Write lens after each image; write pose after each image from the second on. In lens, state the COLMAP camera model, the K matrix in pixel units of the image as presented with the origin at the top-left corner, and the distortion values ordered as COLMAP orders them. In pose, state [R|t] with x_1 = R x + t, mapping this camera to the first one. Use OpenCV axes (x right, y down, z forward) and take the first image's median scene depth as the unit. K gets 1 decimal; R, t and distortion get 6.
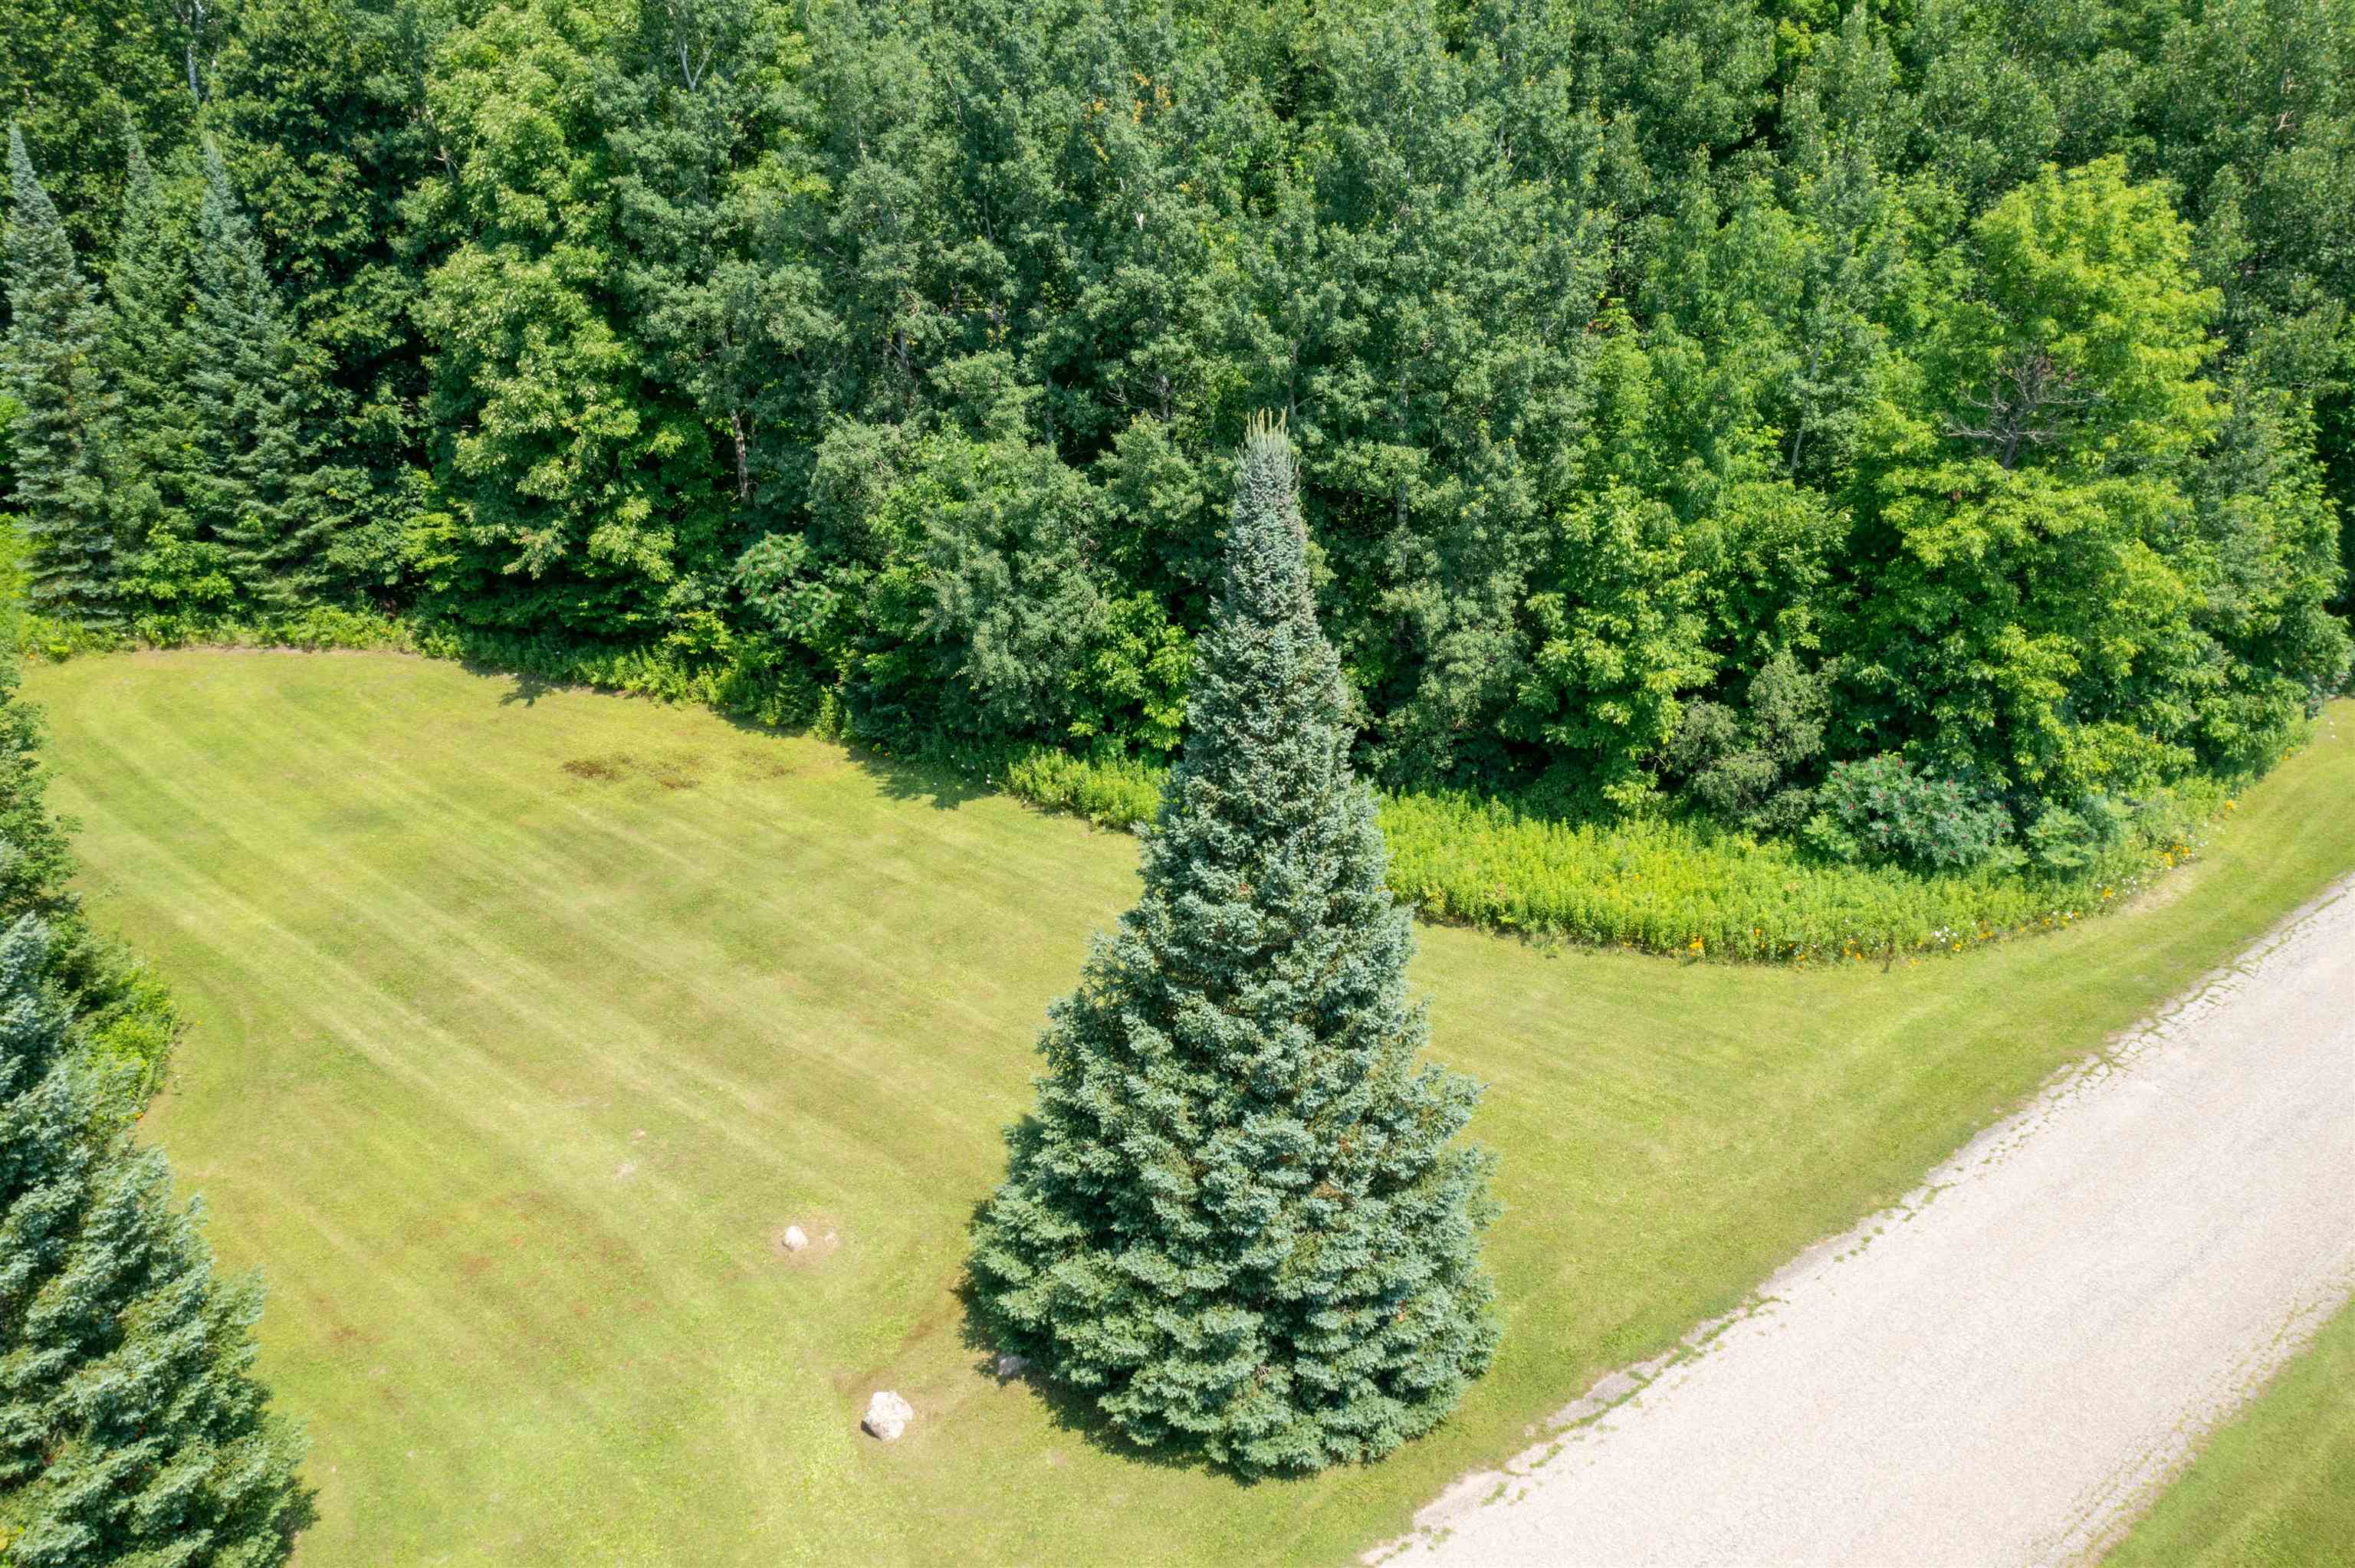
lens RADIAL K [[1844.4, 0, 1174.4], [0, 1844.4, 788.5], [0, 0, 1]] dist [-0.020100, 0.003108]
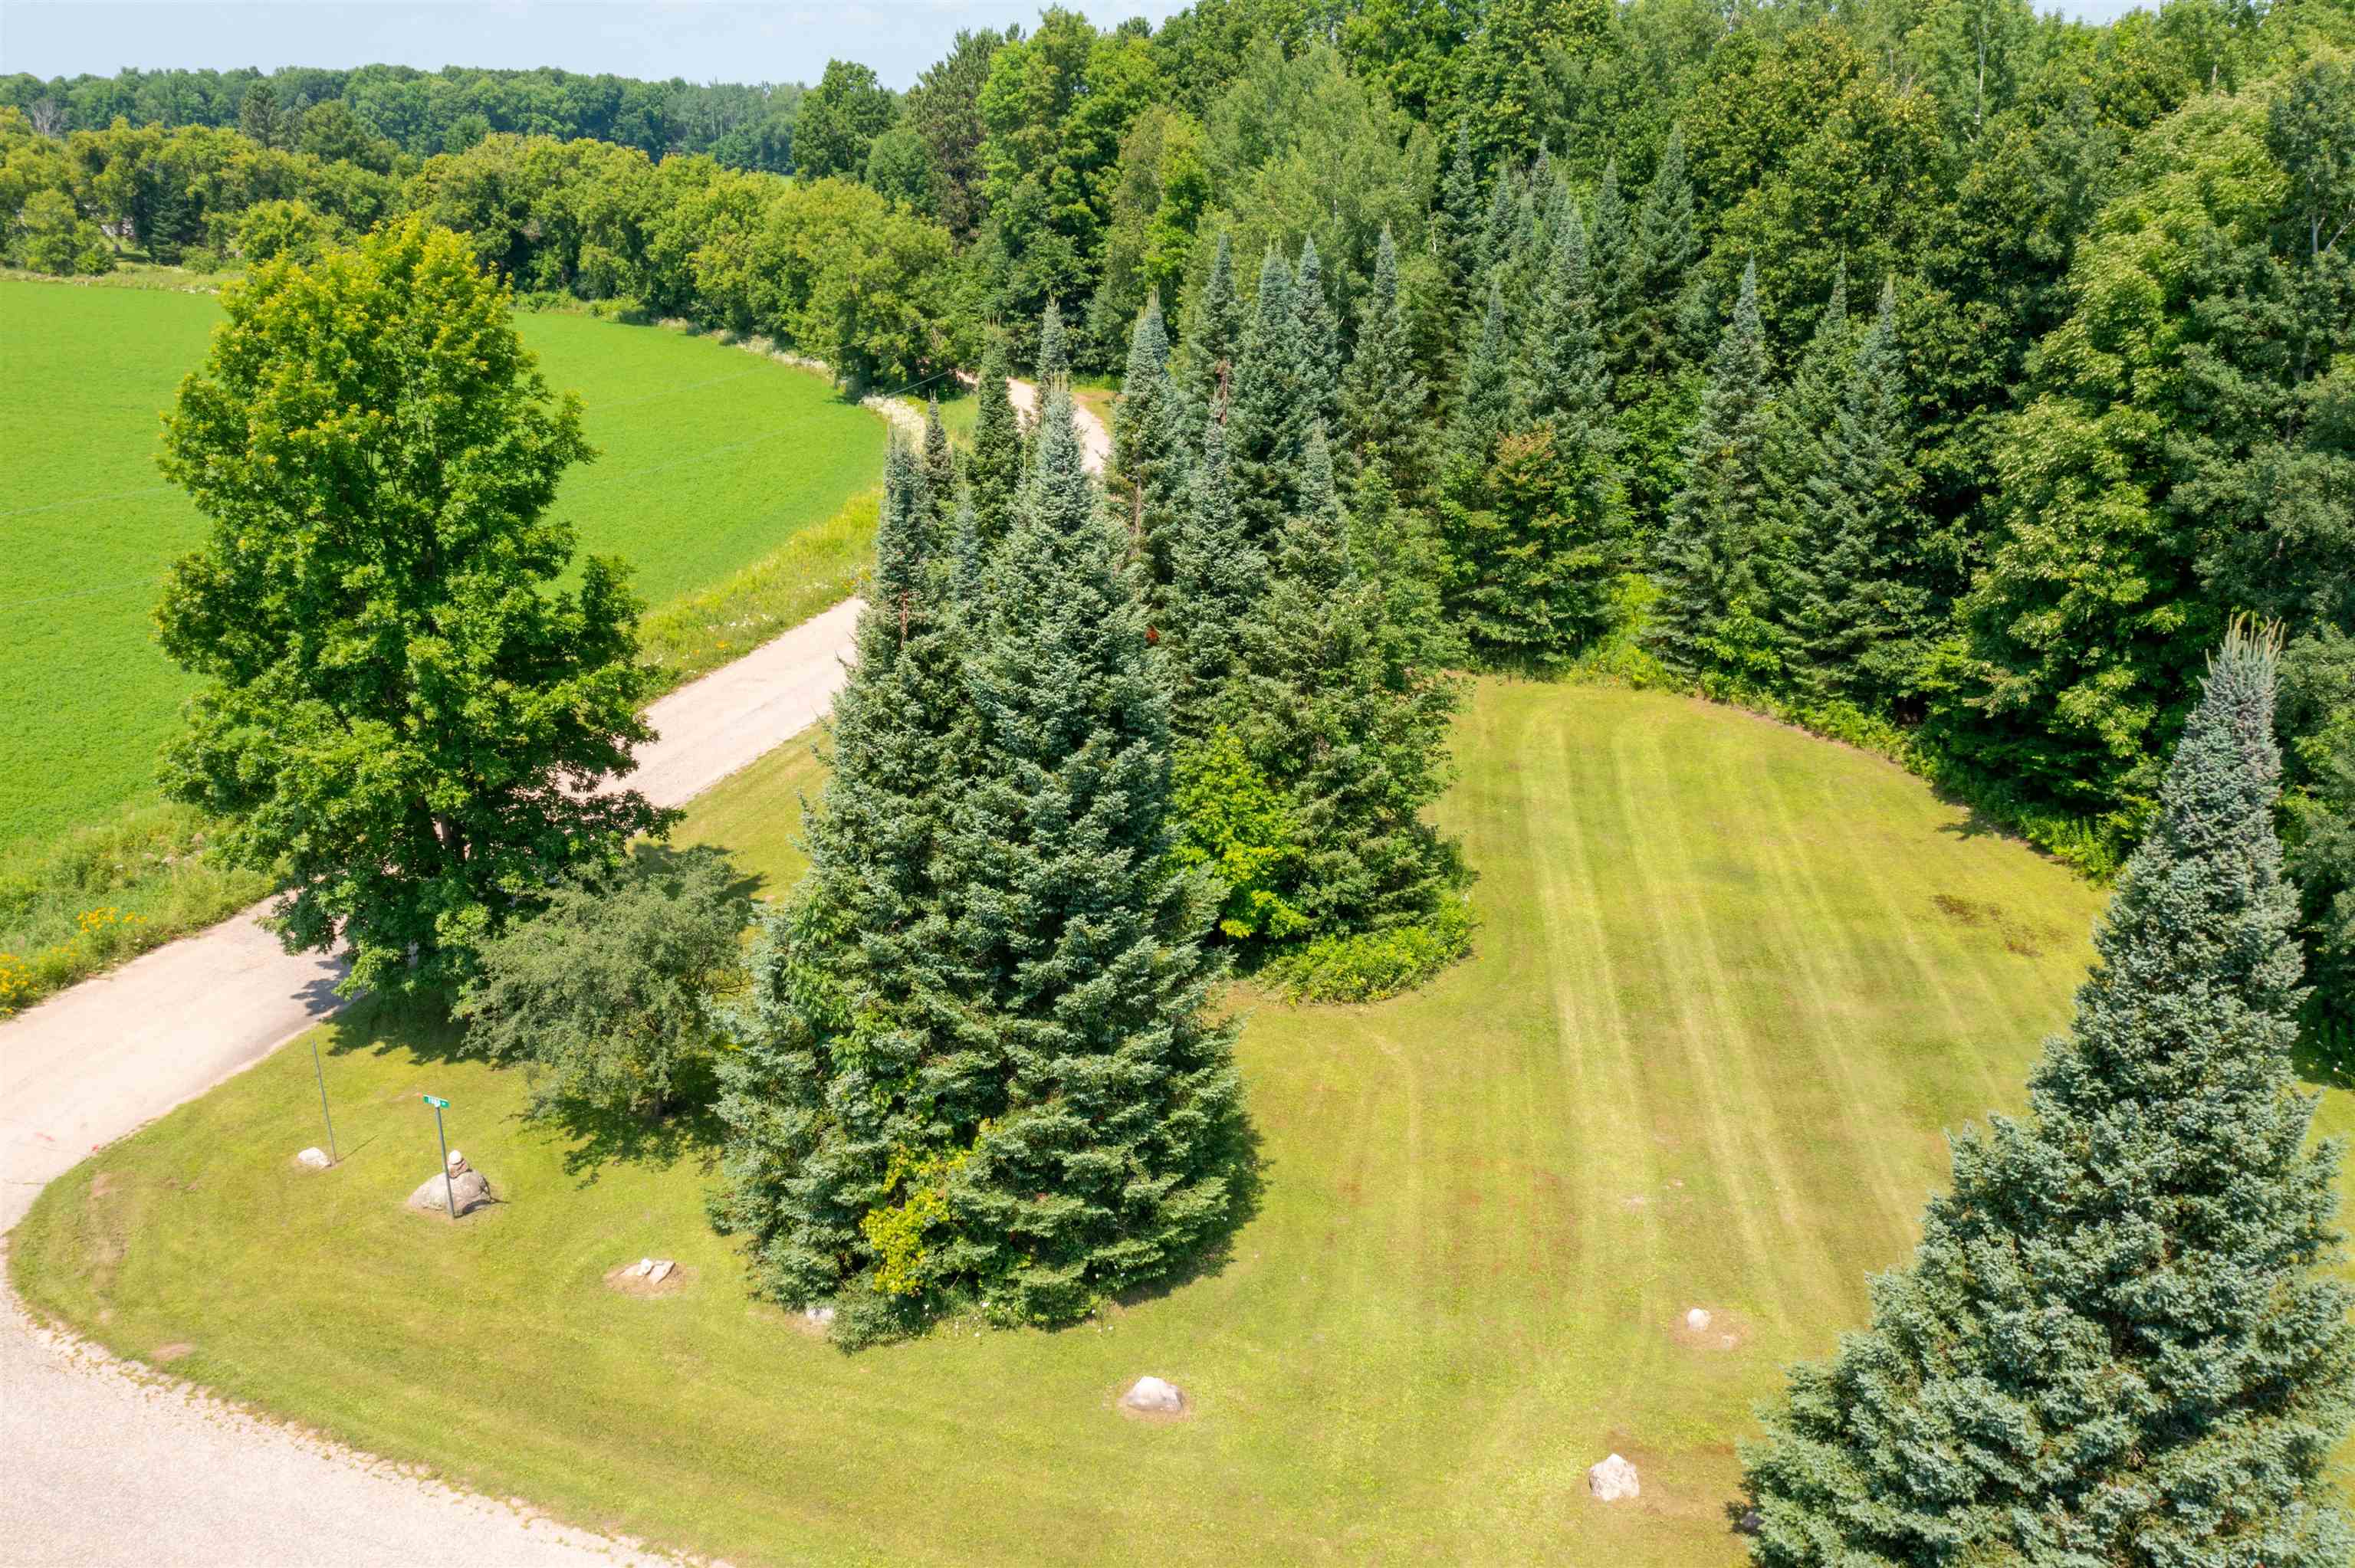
lens RADIAL K [[1844.4, 0, 1170.4], [0, 1844.4, 783.0], [0, 0, 1]] dist [-0.020100, 0.003108]
pose [[0.533377, 0.276463, -0.799423, 0.223742], [-0.346401, 0.933590, 0.091742, -0.016728], [0.771697, 0.227988, 0.593722, 0.056530]]
